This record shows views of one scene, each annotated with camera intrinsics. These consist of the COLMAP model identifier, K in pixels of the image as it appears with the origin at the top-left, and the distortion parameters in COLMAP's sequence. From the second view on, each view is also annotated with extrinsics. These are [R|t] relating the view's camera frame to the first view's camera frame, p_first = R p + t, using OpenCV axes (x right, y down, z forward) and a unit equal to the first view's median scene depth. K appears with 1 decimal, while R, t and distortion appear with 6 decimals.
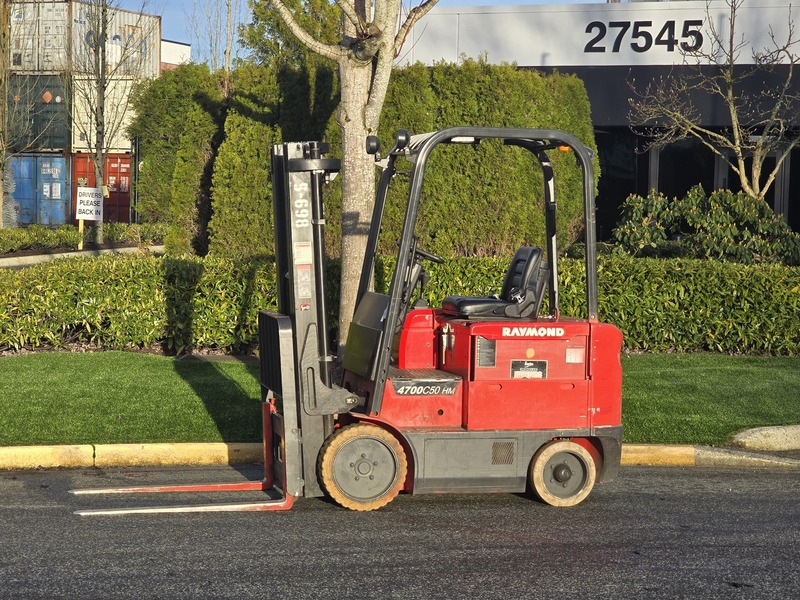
lens RADIAL K [[1721.6, 0, 400.0], [0, 1721.6, 300.0], [0, 0, 1]] dist [-0.231633, 0.014756]
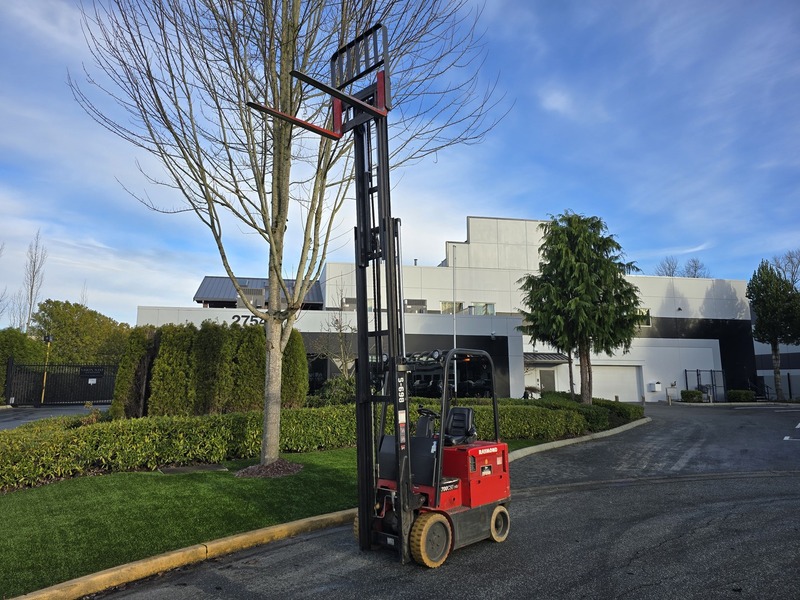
lens RADIAL K [[529.7, 0, 396.3], [0, 529.7, 300.5], [0, 0, 1]] dist [0.075523, -0.067753]
pose [[0.846513, 0.058738, 0.529118, -0.299314], [0.049624, 0.980861, -0.188278, -0.035298], [-0.530051, 0.185637, 0.827397, 0.422882]]
